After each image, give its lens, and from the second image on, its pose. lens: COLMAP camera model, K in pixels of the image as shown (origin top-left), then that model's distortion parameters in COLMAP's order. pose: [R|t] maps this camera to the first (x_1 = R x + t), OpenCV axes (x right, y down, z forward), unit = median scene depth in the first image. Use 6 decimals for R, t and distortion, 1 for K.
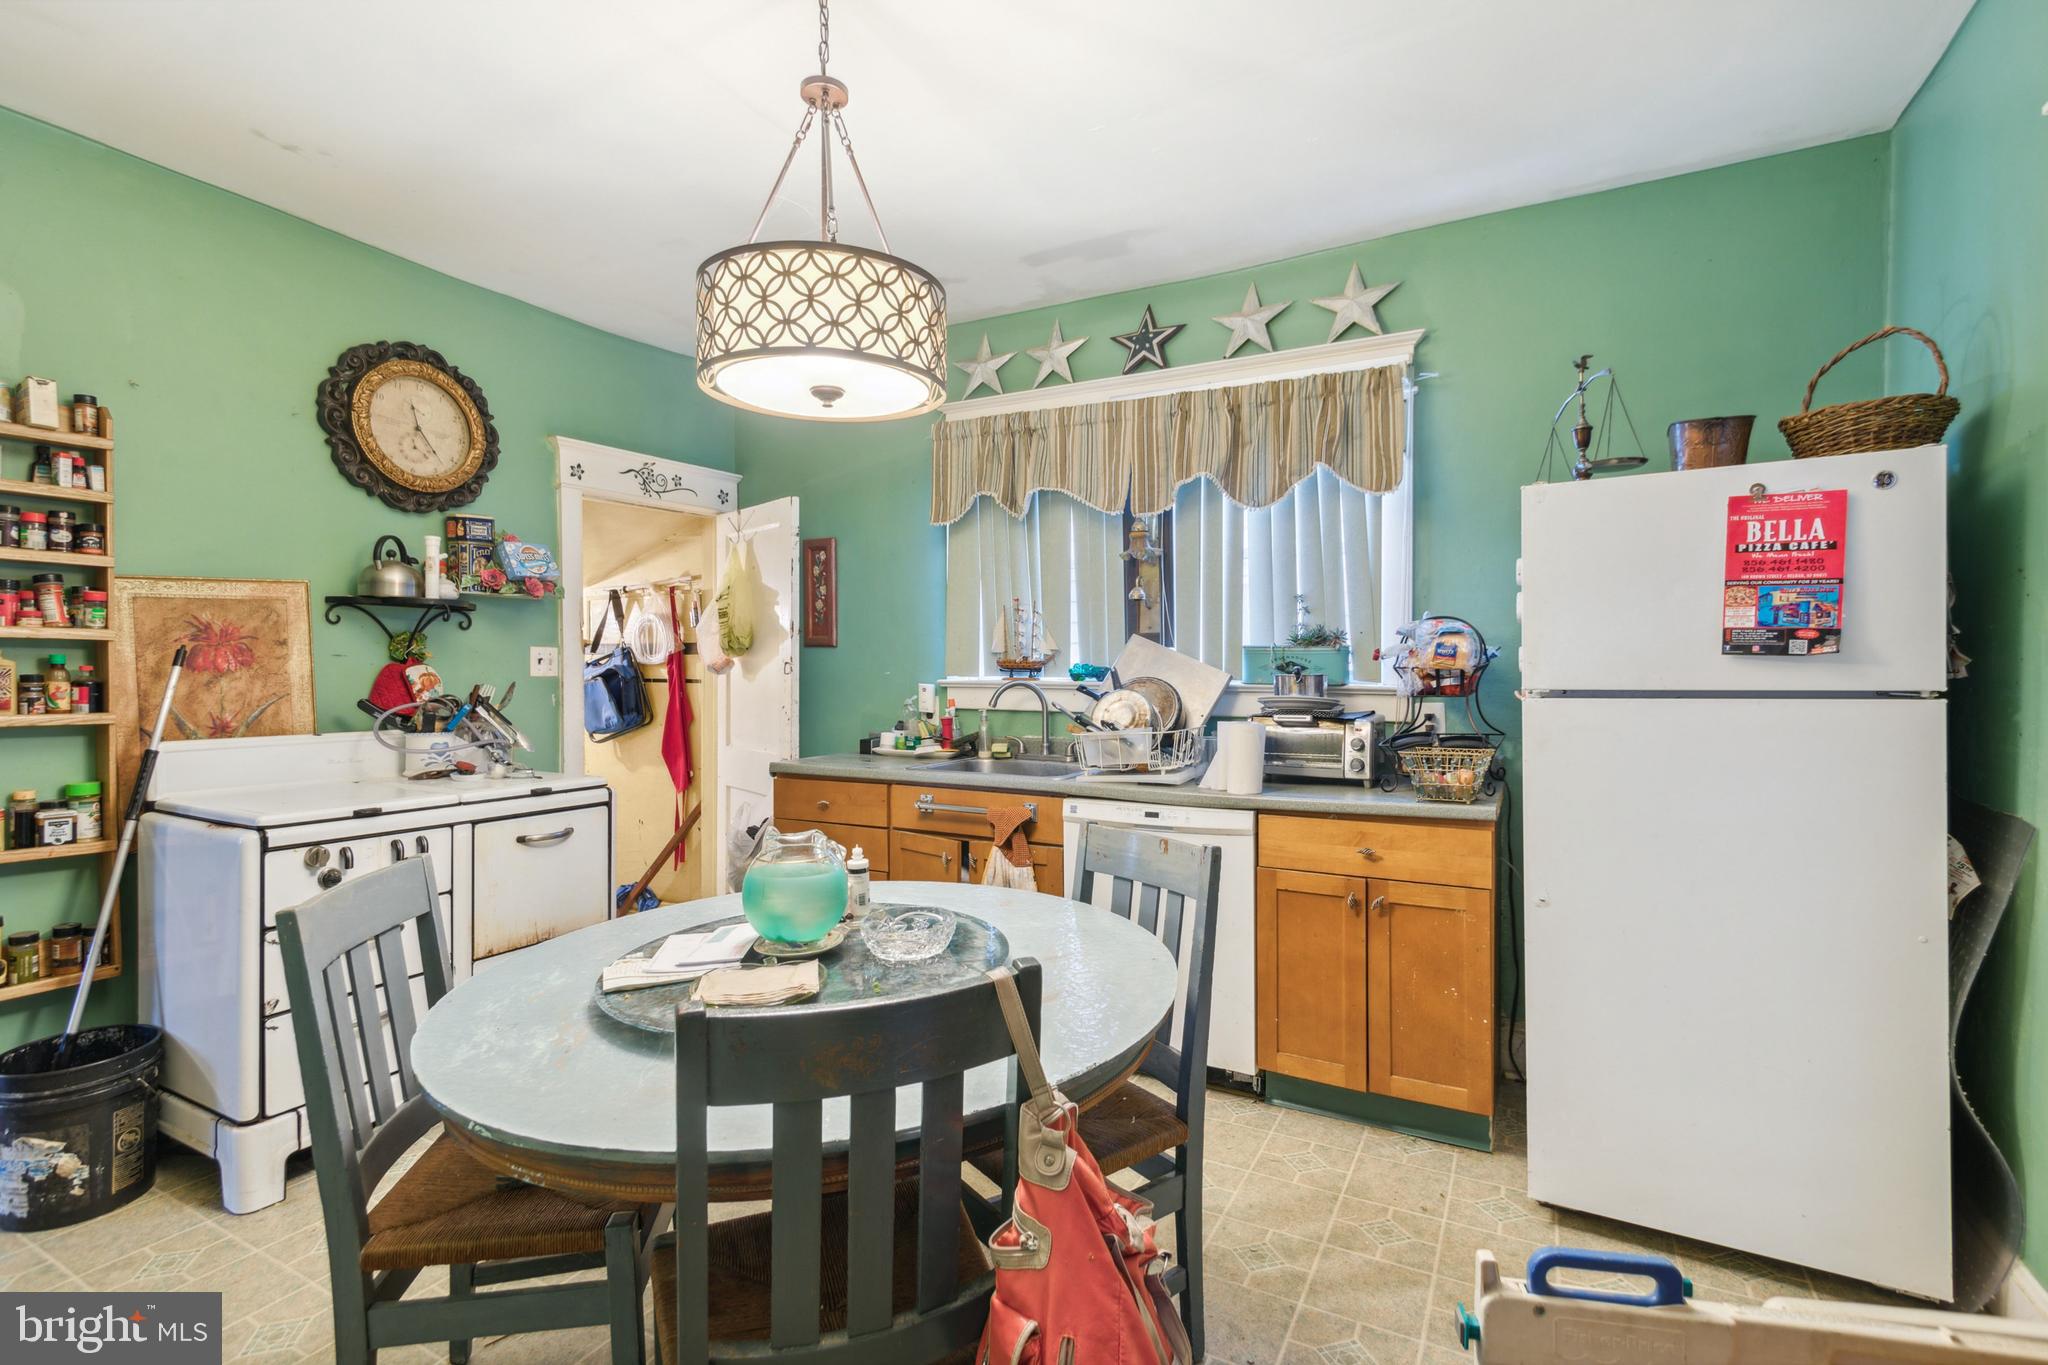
lens RADIAL K [[984.1, 0, 1088.5], [0, 984.1, 682.0], [0, 0, 1]] dist [0.022077, -0.006674]
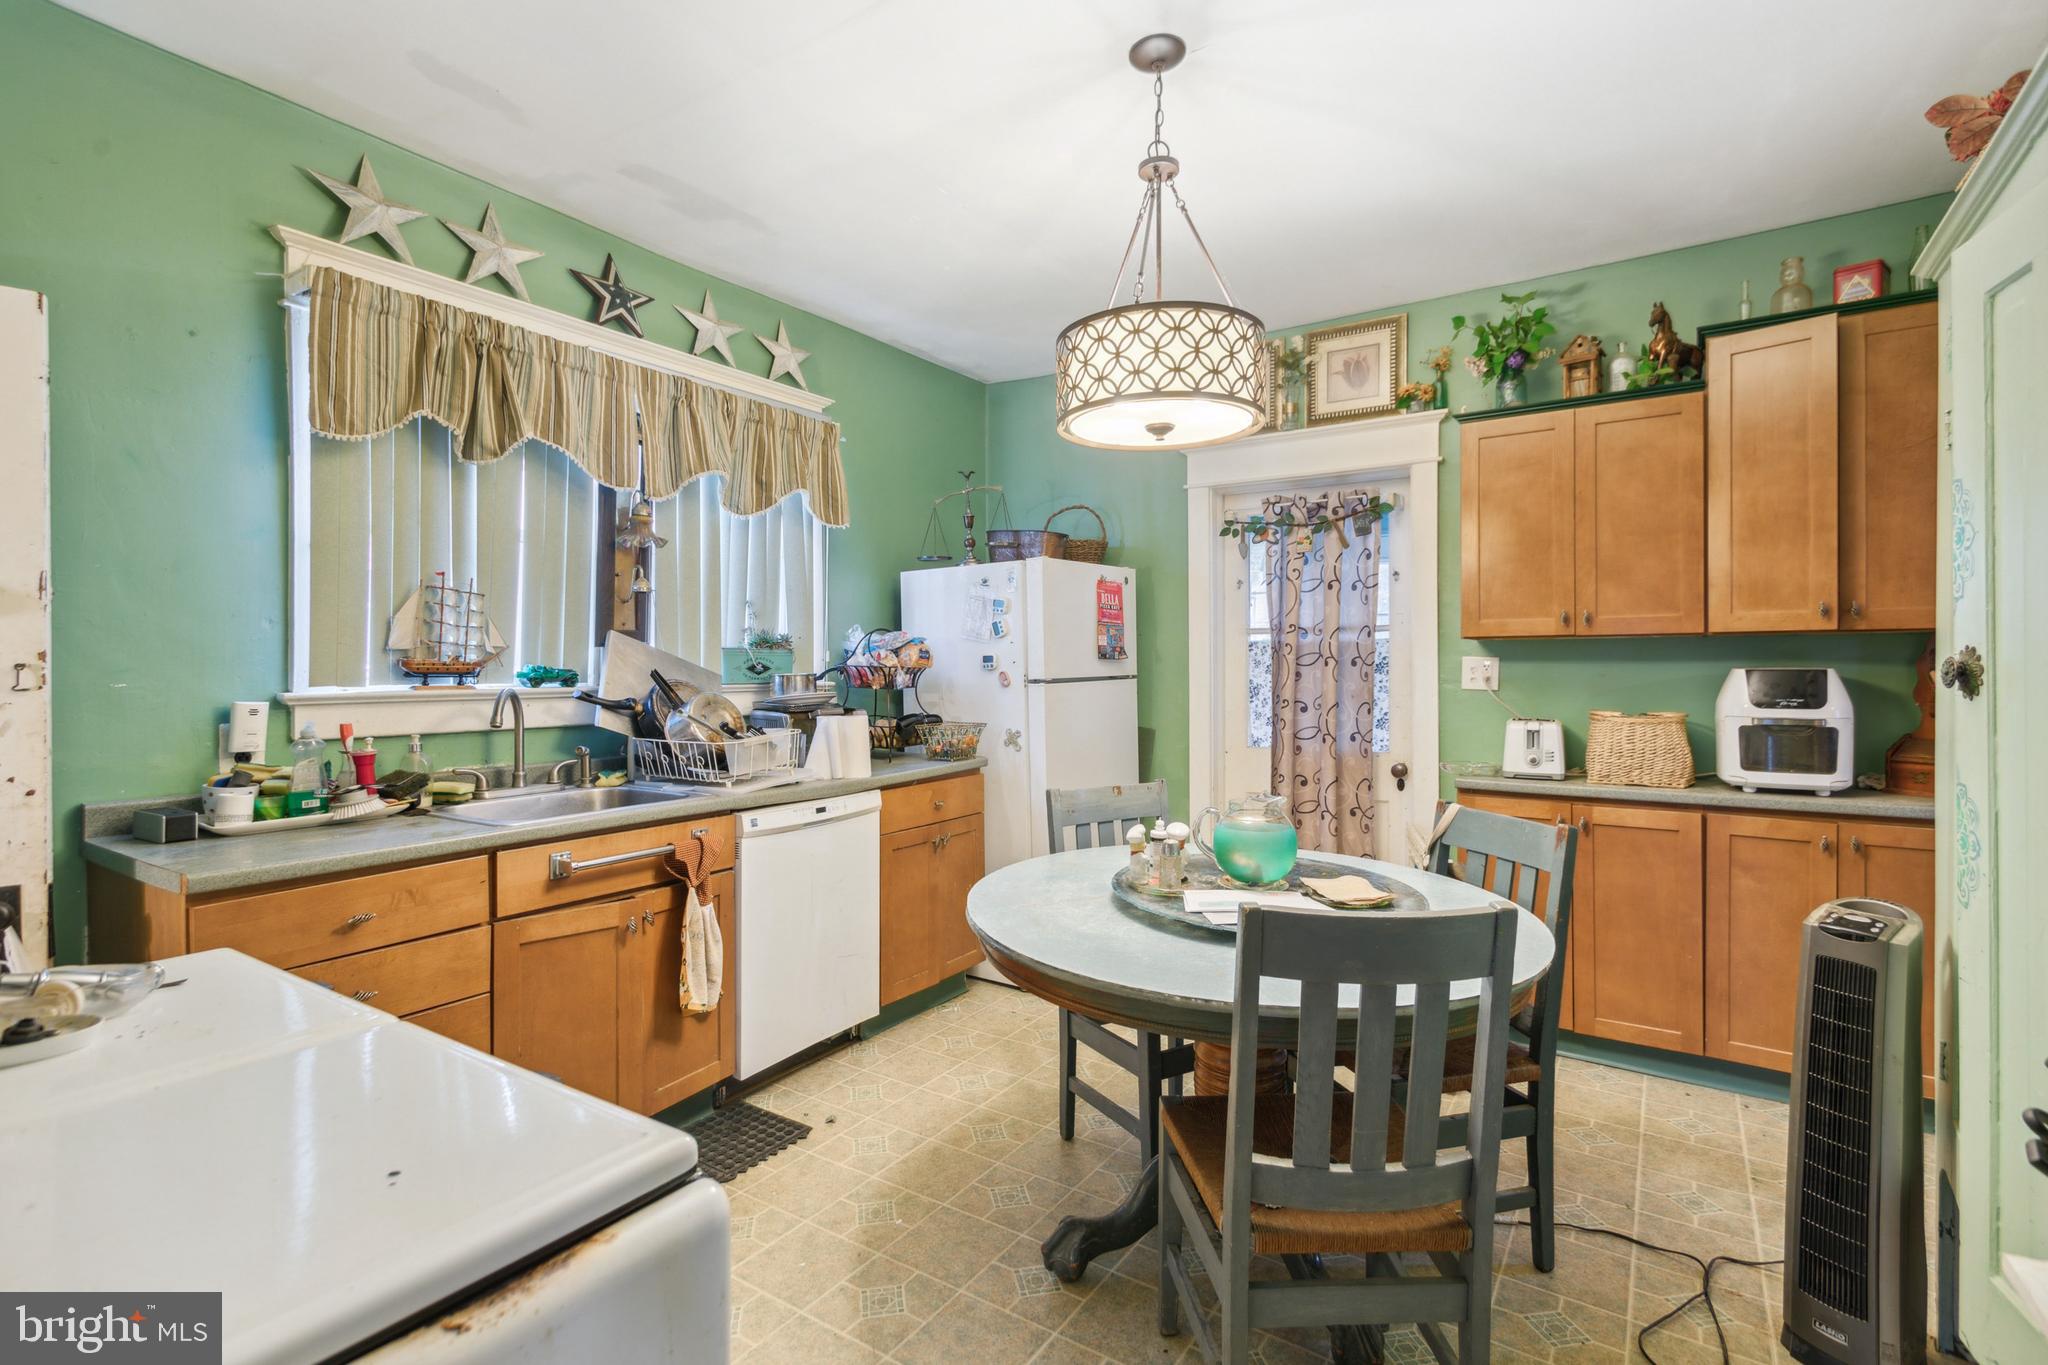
lens RADIAL K [[984.1, 0, 1015.9], [0, 984.1, 666.0], [0, 0, 1]] dist [0.022077, -0.006674]
pose [[0.099285, -0.005396, 0.995044, -0.832949], [0.019015, 0.999813, 0.003525, -0.014904], [-0.994877, 0.018571, 0.099369, 0.605003]]
